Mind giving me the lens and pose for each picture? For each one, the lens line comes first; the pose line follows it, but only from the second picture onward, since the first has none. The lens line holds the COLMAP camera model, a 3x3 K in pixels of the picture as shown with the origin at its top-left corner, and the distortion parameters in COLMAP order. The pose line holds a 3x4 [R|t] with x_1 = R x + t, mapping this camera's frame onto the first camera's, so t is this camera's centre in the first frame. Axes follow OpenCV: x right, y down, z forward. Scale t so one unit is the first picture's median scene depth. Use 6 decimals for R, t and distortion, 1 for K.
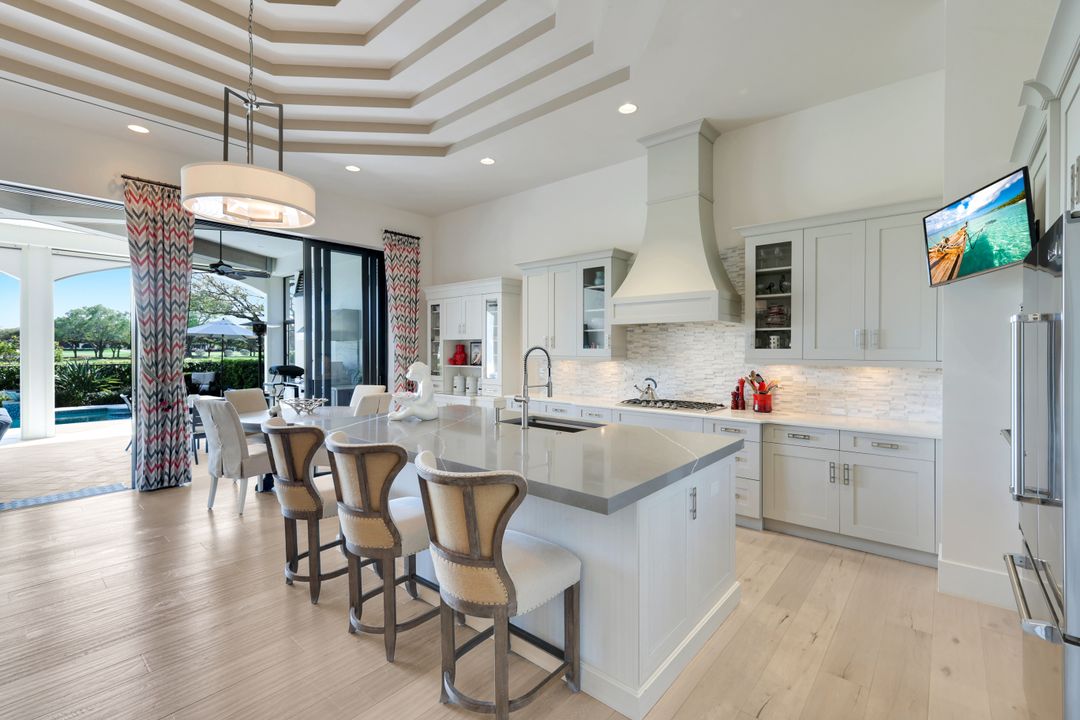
lens RADIAL K [[456.8, 0, 541.9], [0, 456.8, 353.4], [0, 0, 1]] dist [-0.004785, -0.000670]
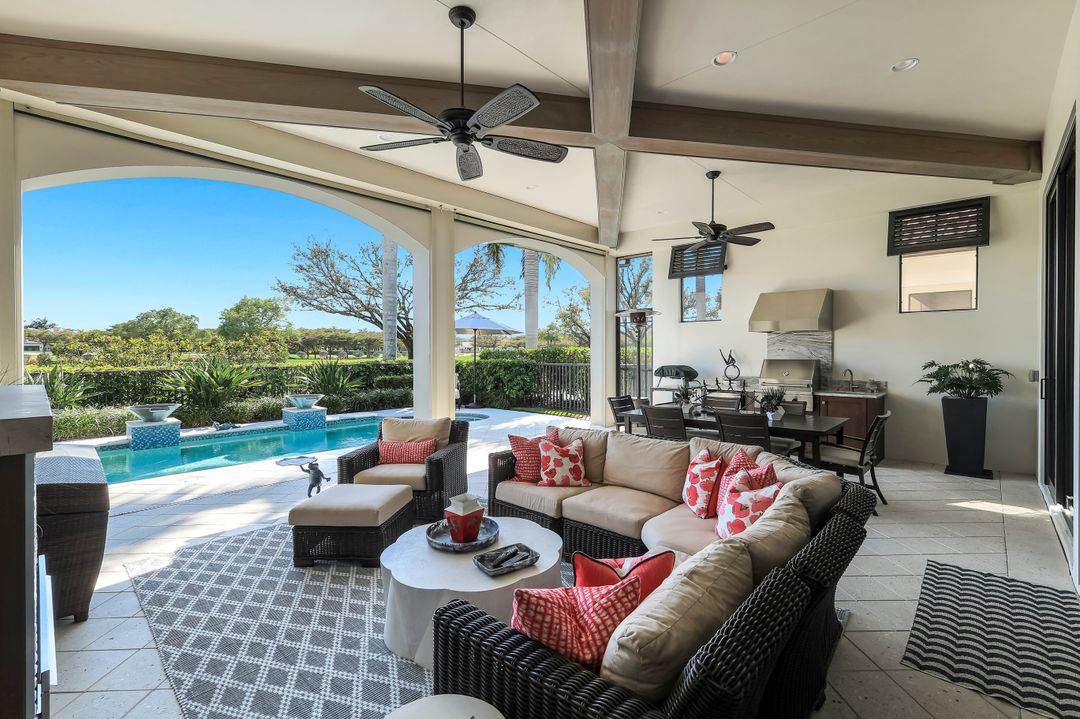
lens RADIAL K [[469.9, 0, 533.9], [0, 469.9, 355.1], [0, 0, 1]] dist [0.006687, 0.000300]
pose [[0.997402, 0.001966, -0.072015, -1.868385], [-0.002241, 0.999990, -0.003741, 0.037606], [0.072007, 0.003893, 0.997397, 0.417351]]
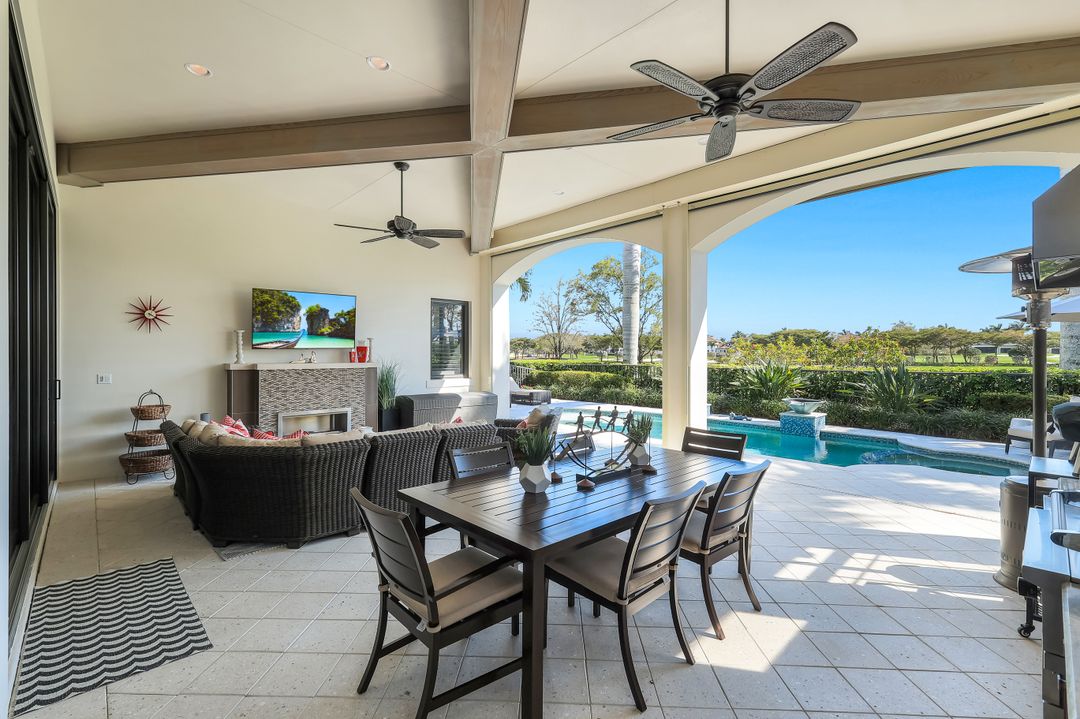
lens RADIAL K [[469.9, 0, 548.3], [0, 469.9, 355.4], [0, 0, 1]] dist [0.006687, 0.000300]
pose [[-0.110834, 0.003323, -0.993833, -0.594769], [-0.014479, 0.999883, 0.004958, 0.020120], [0.993733, 0.014940, -0.110773, 1.893279]]
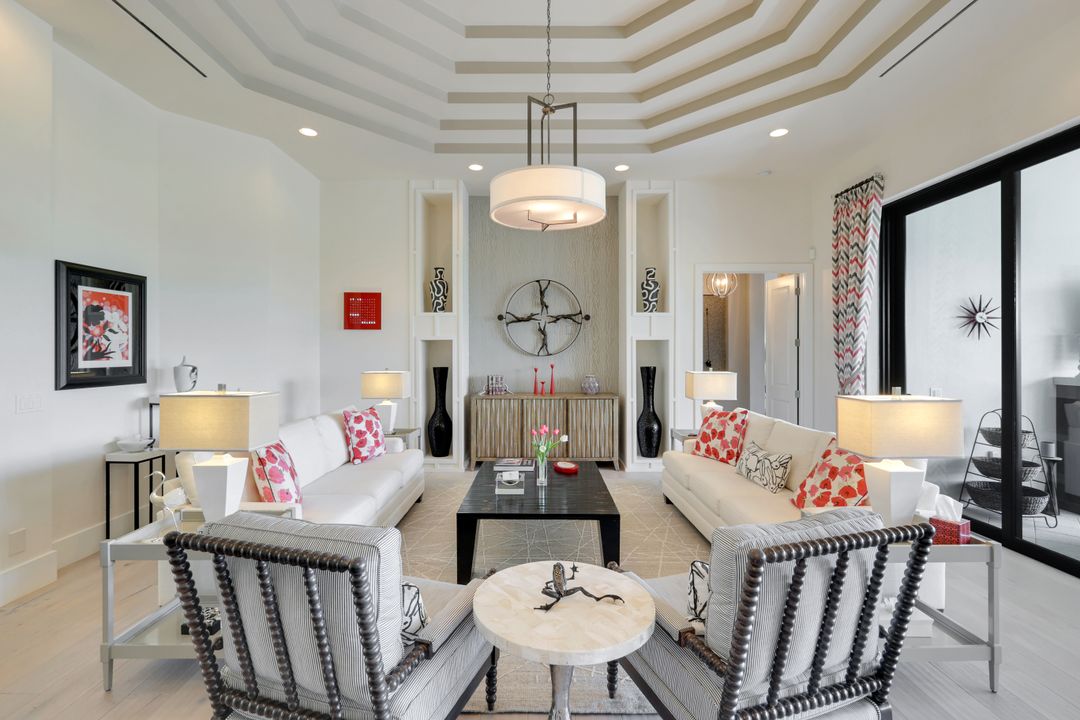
lens RADIAL K [[478.7, 0, 537.7], [0, 478.7, 353.6], [0, 0, 1]] dist [-0.000670, 0.000129]
pose [[-0.764237, 0.003201, -0.644927, -0.322825], [-0.006973, 0.999888, 0.013226, -0.007804], [0.644898, 0.014605, -0.764129, 0.589611]]
